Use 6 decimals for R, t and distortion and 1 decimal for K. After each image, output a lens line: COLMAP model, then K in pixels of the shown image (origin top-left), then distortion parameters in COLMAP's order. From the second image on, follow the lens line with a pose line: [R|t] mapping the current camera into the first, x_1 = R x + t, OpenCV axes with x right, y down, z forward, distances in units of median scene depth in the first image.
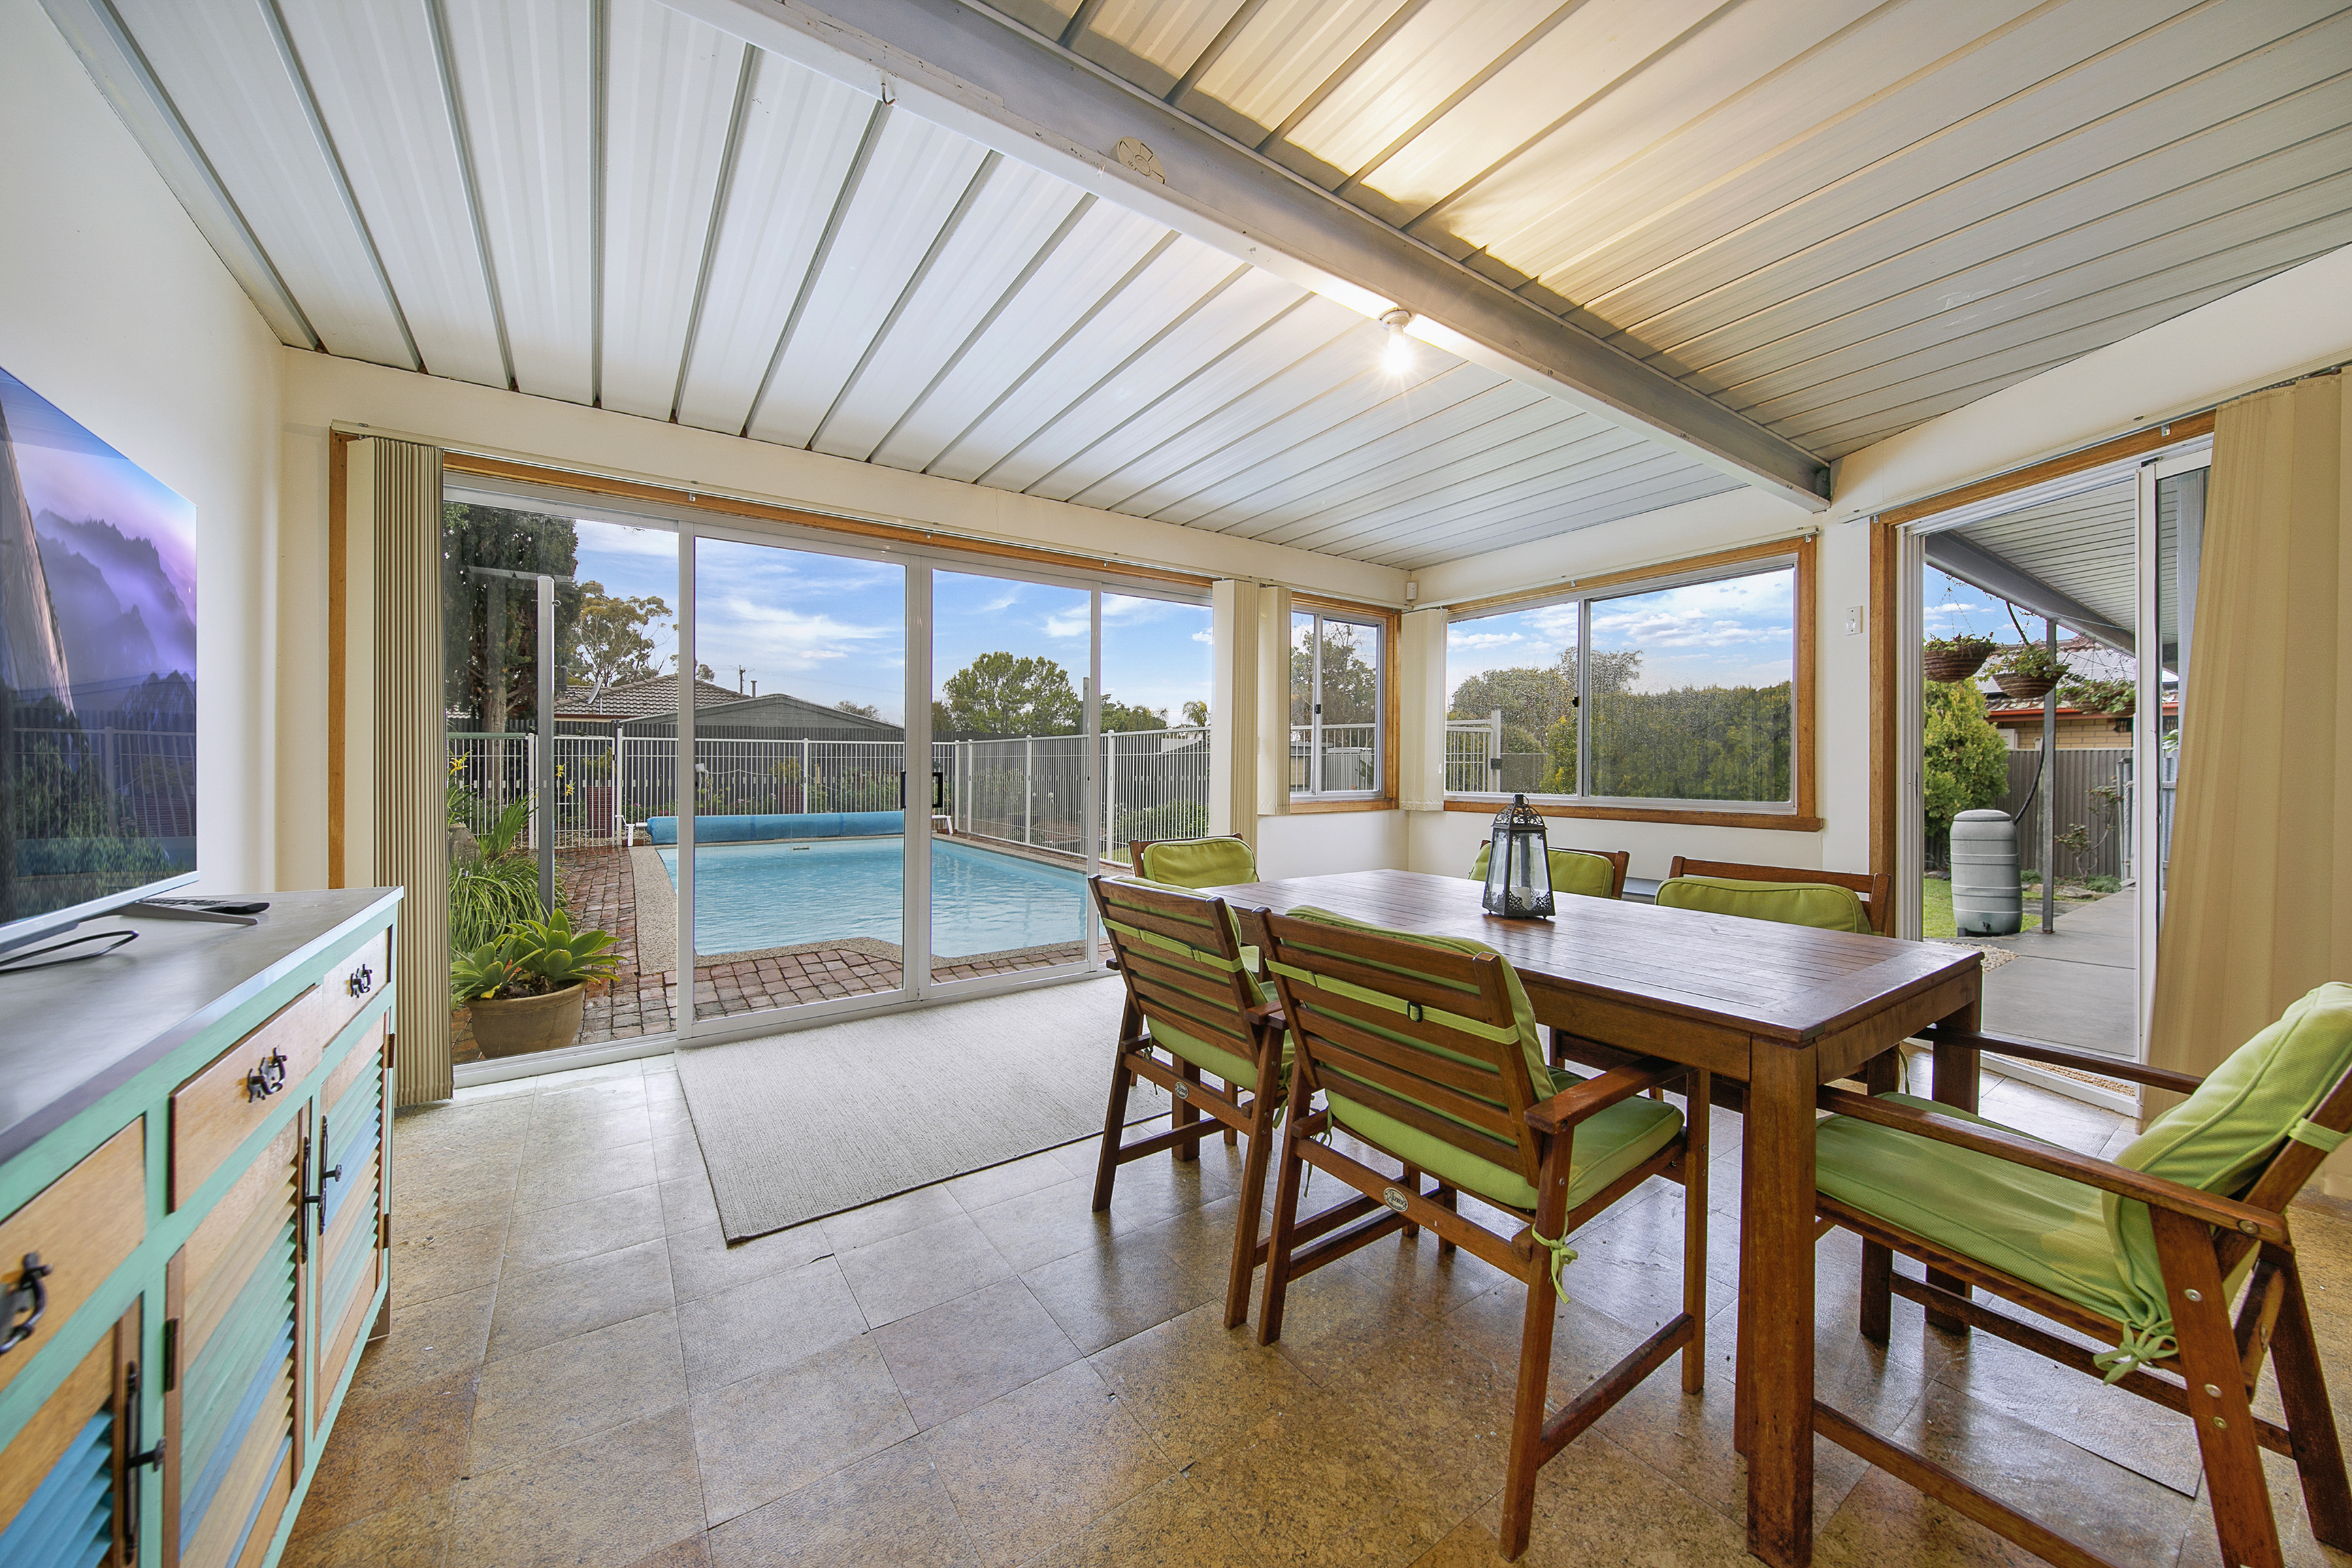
lens RADIAL K [[833.2, 0, 1182.9], [0, 833.2, 806.9], [0, 0, 1]] dist [-0.001971, -0.000215]
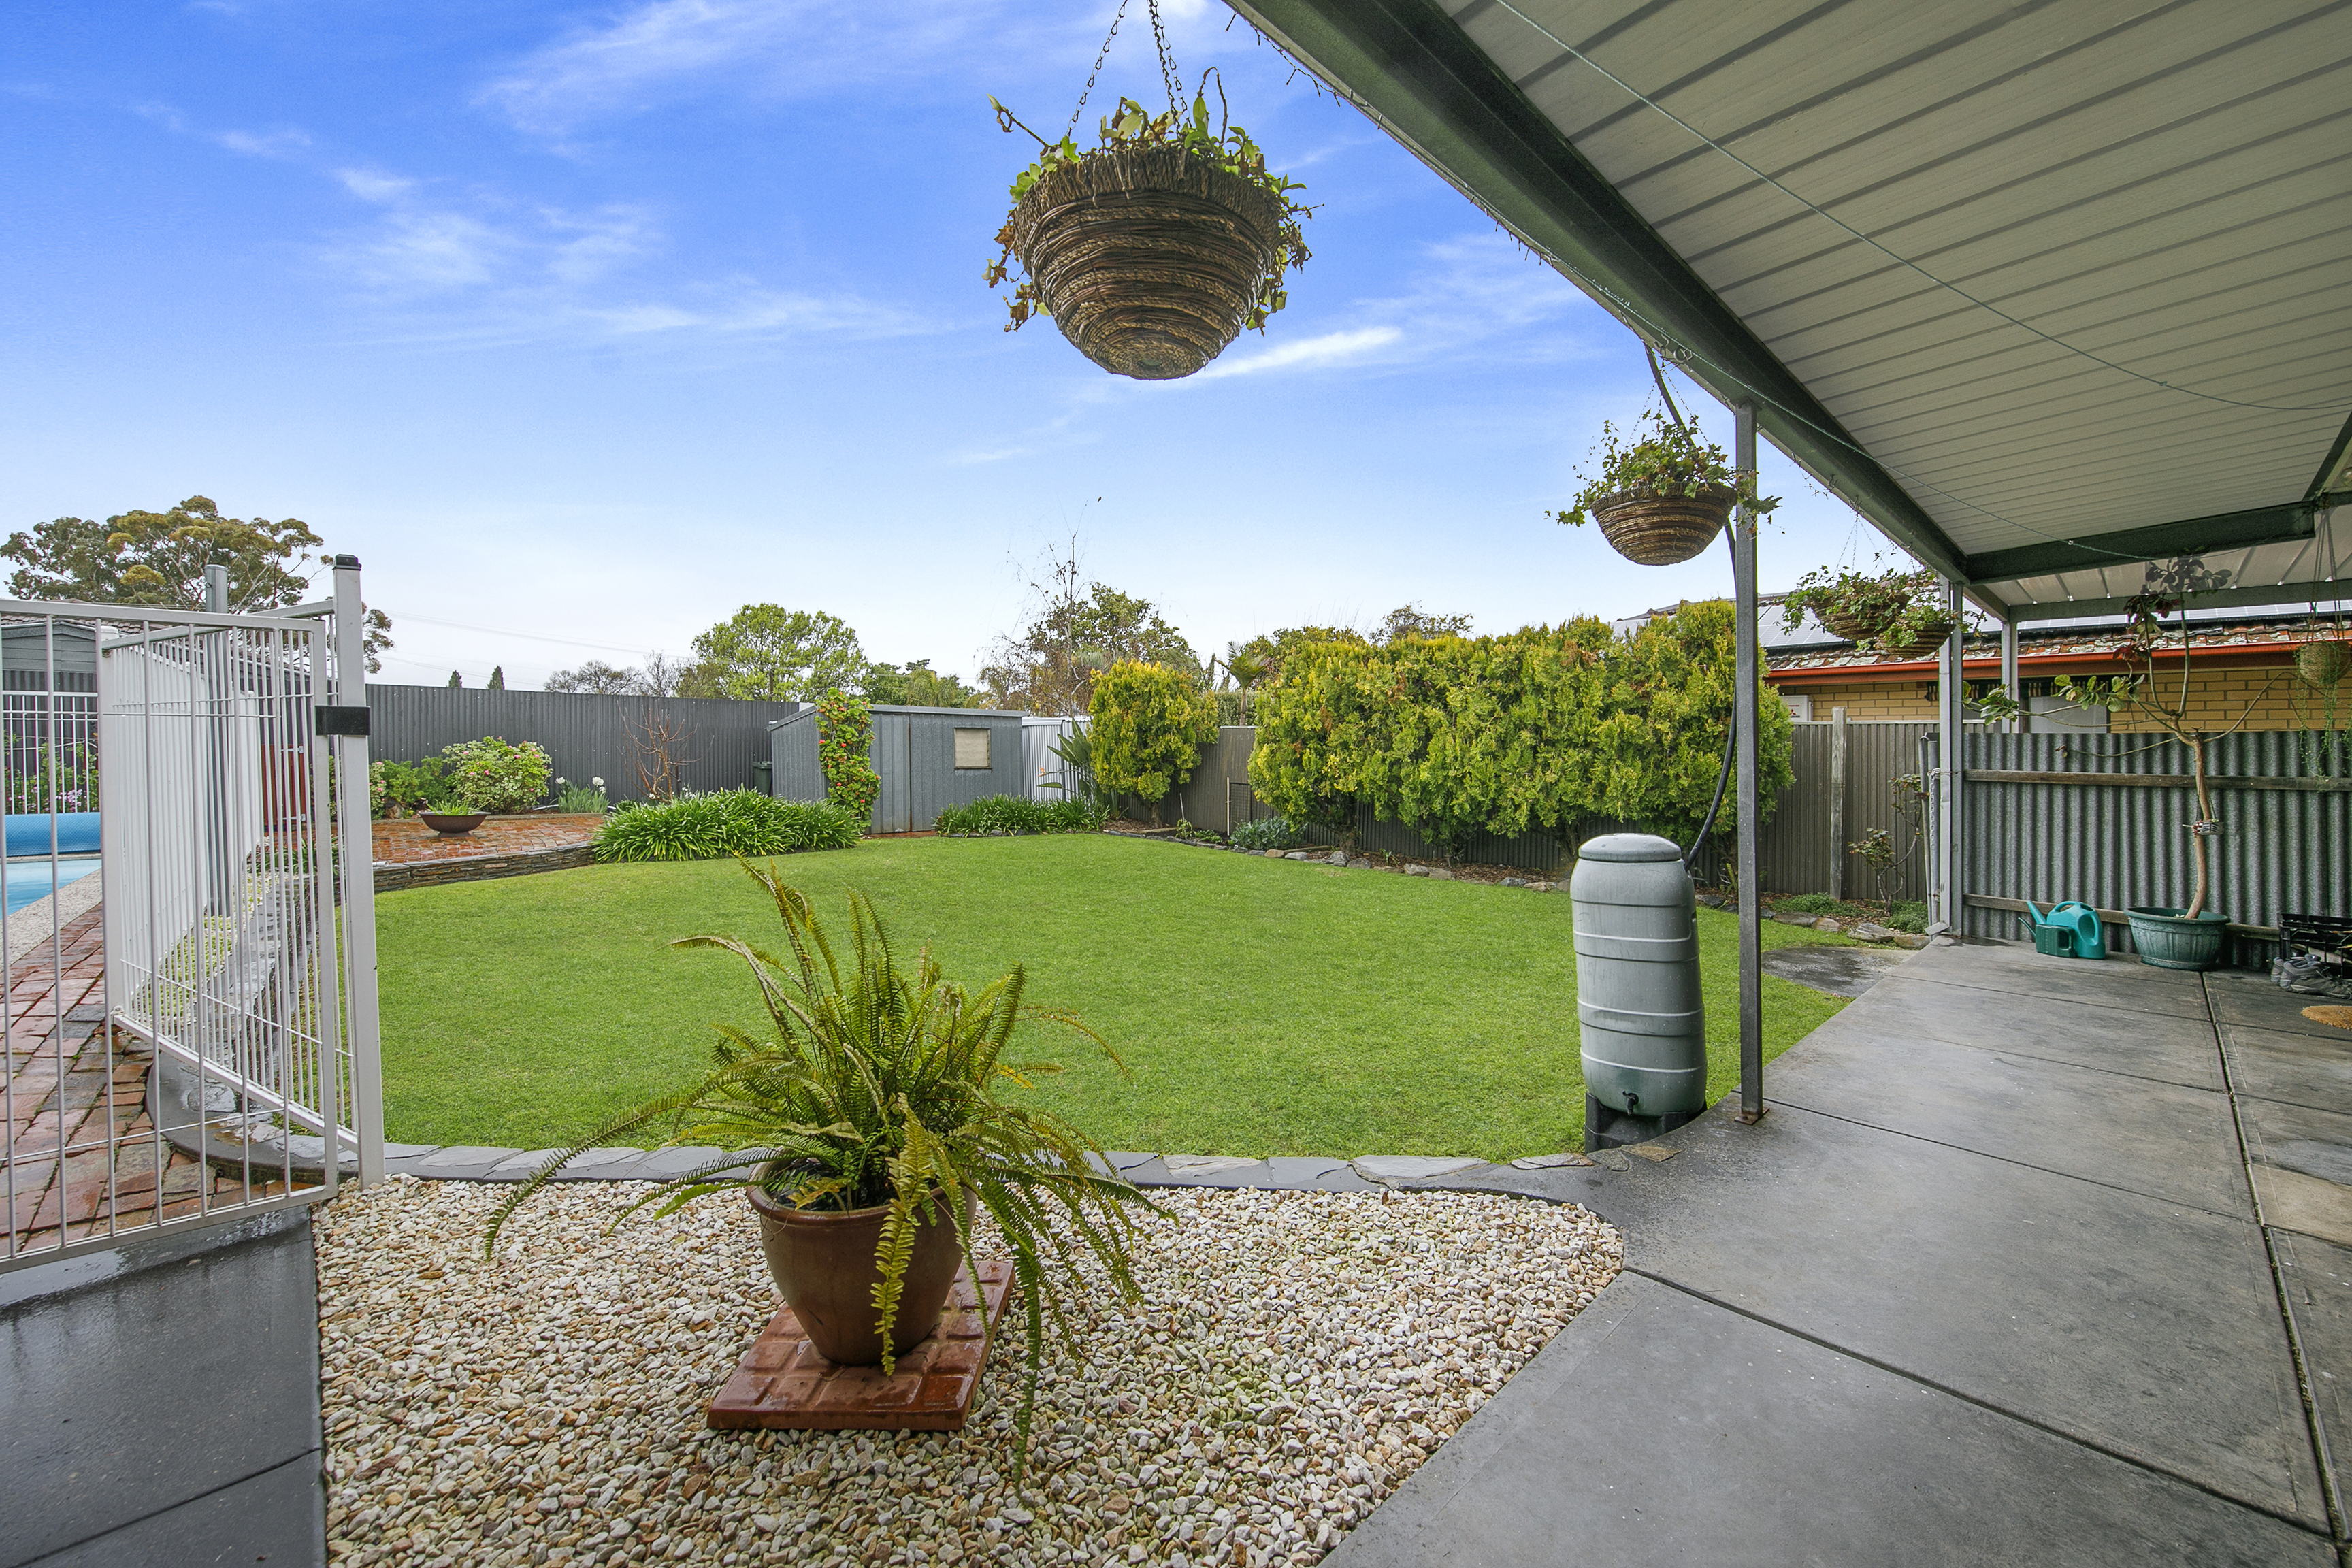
lens RADIAL K [[929.3, 0, 1176.0], [0, 929.3, 784.0], [0, 0, 1]] dist [-0.017043, 0.006961]
pose [[0.989520, 0.001032, 0.144394, 0.374105], [0.000022, 0.999973, -0.007295, -0.012767], [-0.144397, 0.007221, 0.989493, 0.311935]]
